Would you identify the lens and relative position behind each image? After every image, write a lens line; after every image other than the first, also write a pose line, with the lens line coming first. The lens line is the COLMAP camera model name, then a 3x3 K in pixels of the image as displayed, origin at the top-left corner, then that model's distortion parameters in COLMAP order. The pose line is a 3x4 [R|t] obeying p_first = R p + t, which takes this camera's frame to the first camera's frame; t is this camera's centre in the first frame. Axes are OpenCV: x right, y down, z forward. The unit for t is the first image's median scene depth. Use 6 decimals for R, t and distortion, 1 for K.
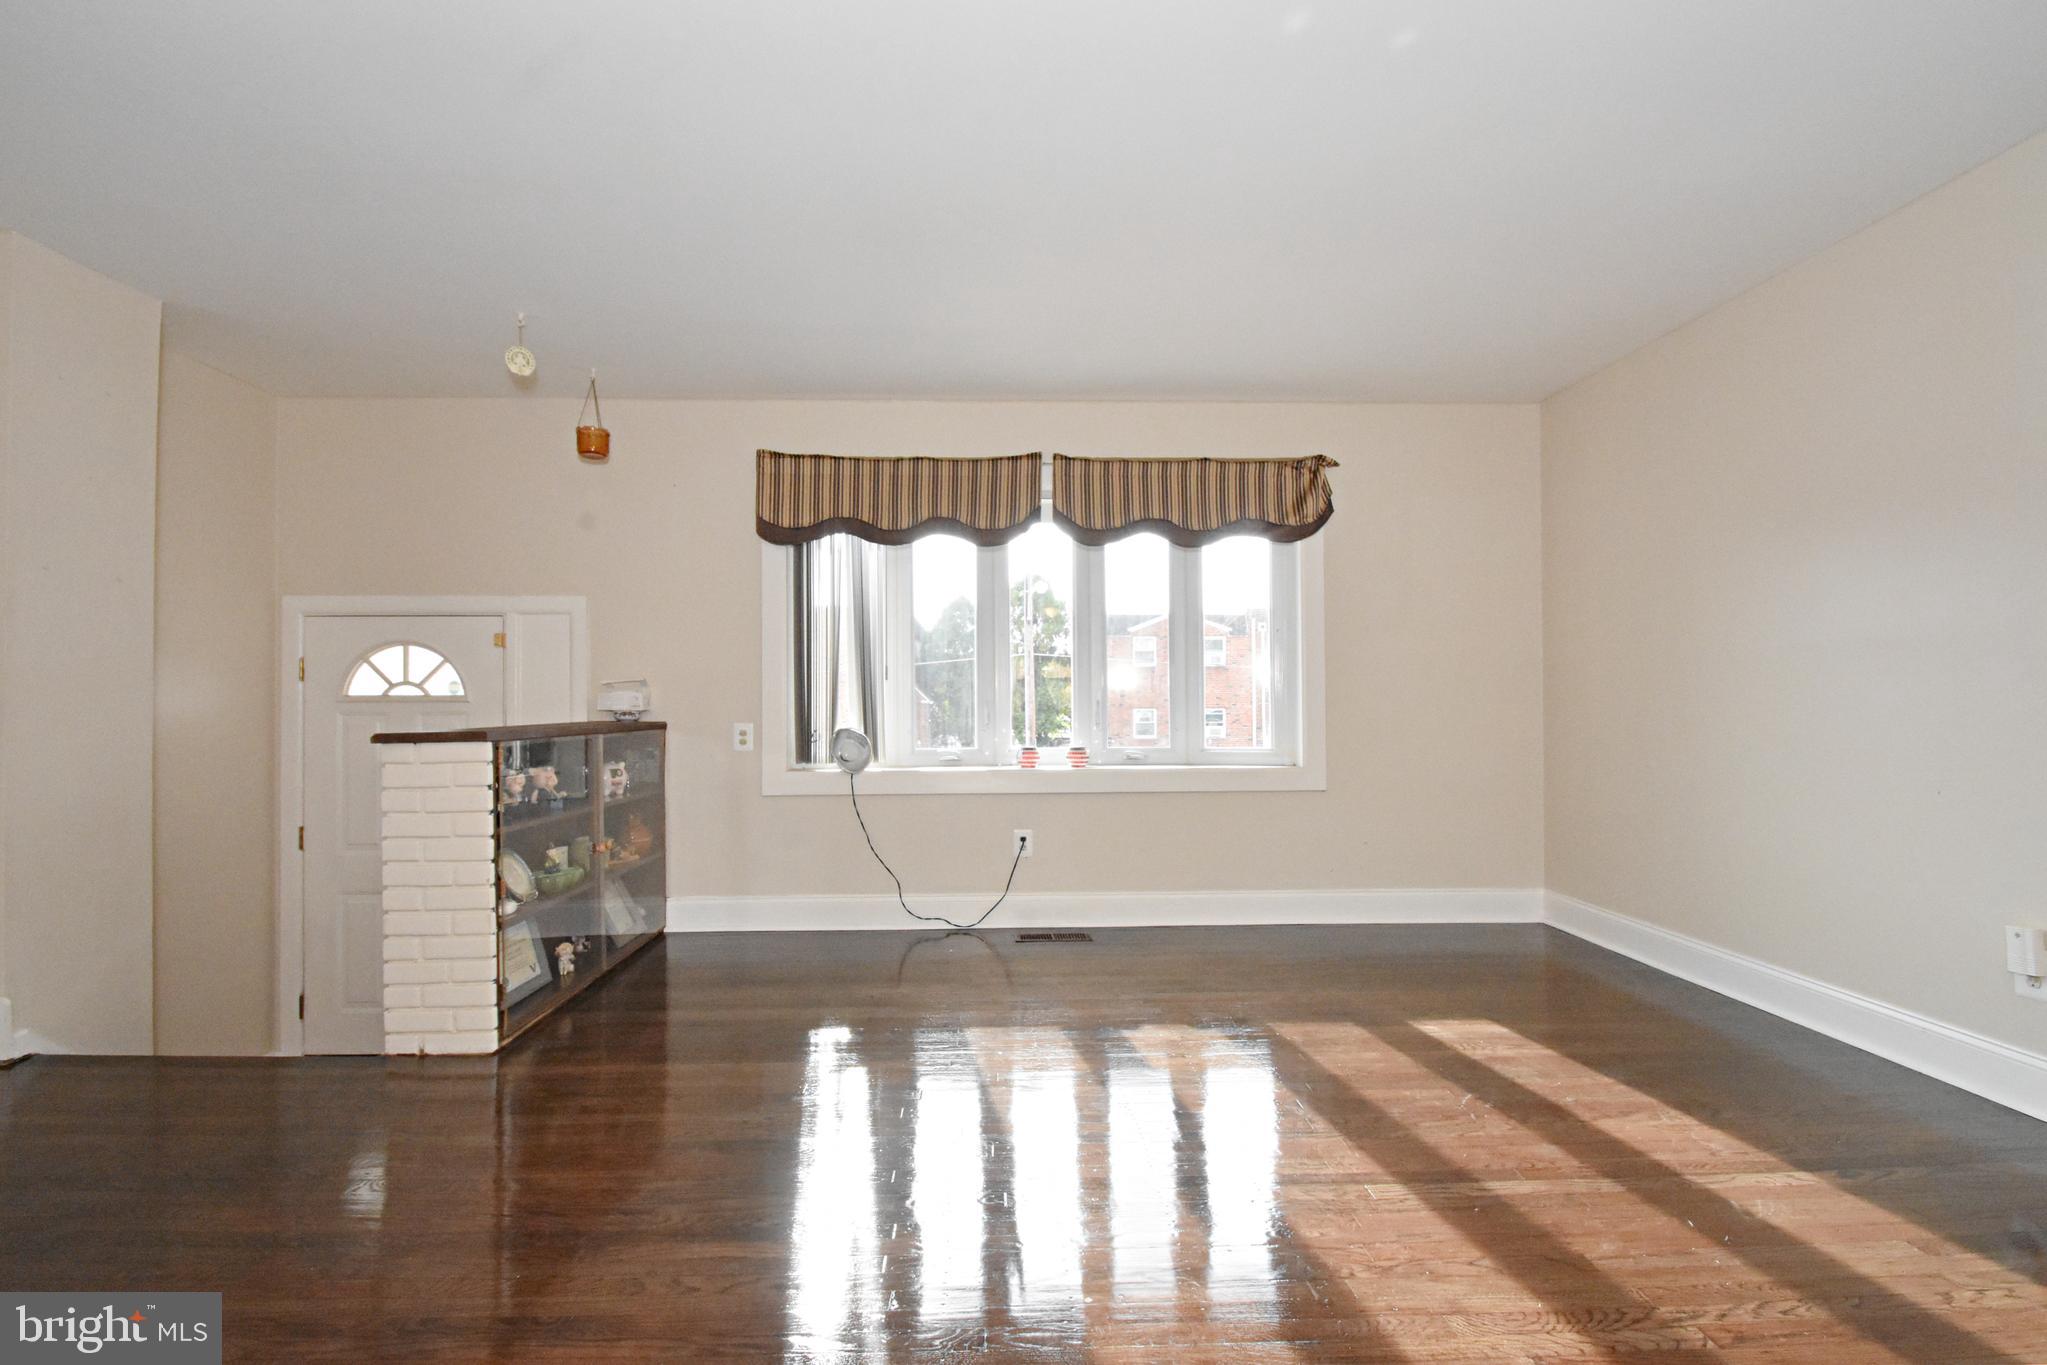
lens RADIAL K [[900.9, 0, 1009.8], [0, 900.9, 692.7], [0, 0, 1]] dist [0.004210, -0.010105]
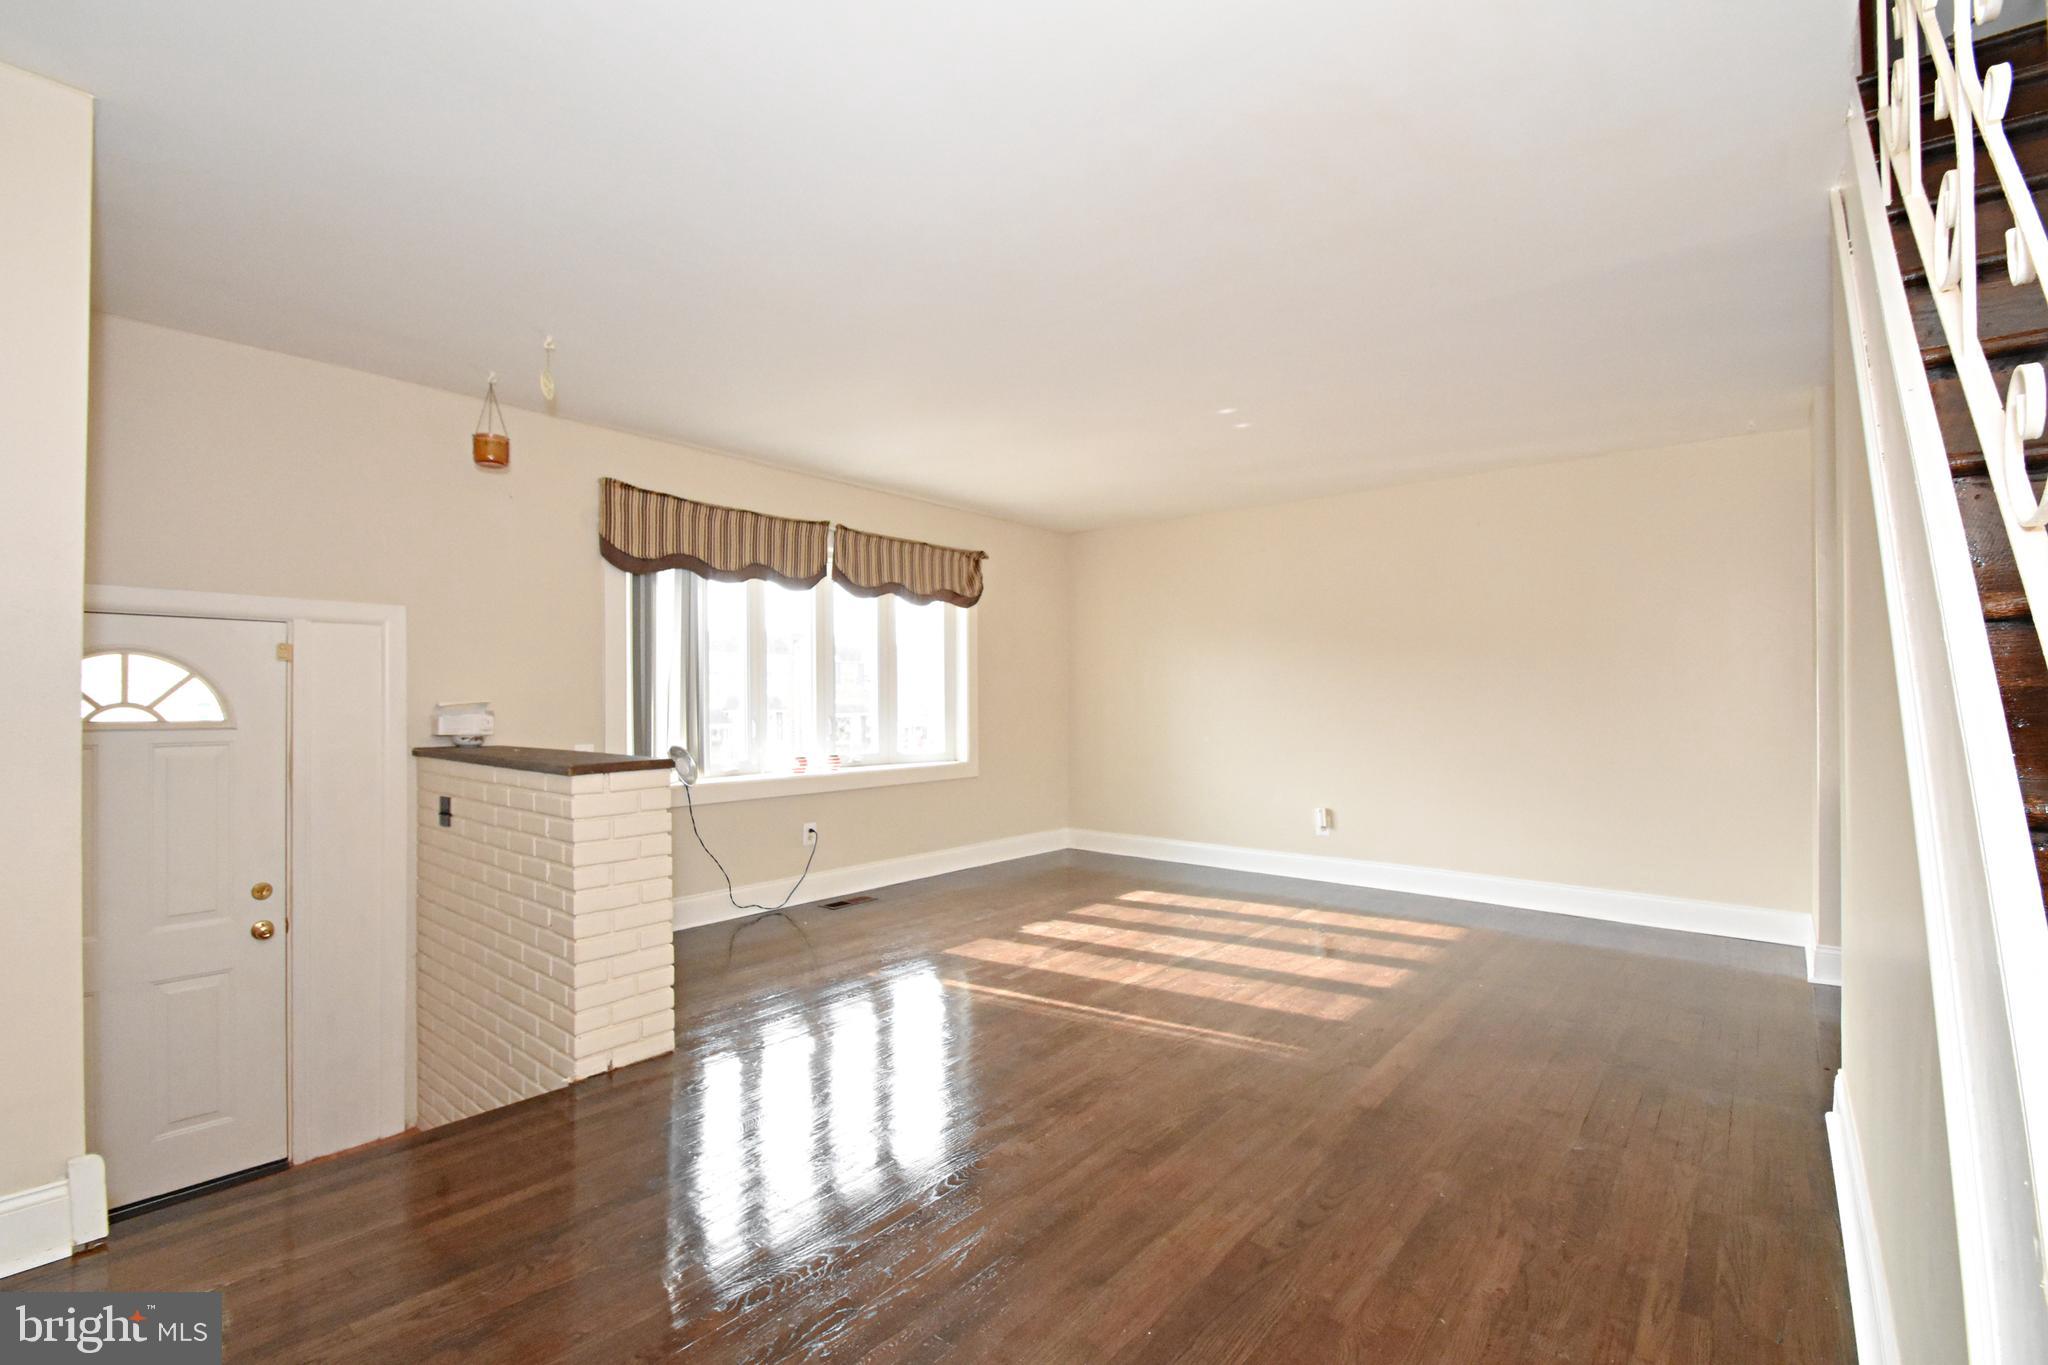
lens RADIAL K [[901.3, 0, 1010.3], [0, 901.3, 692.7], [0, 0, 1]] dist [0.004210, -0.010105]
pose [[0.666985, 0.009629, 0.745009, -0.733376], [-0.009043, 0.999947, -0.004828, -0.023561], [-0.745016, -0.003517, 0.667037, -0.028471]]
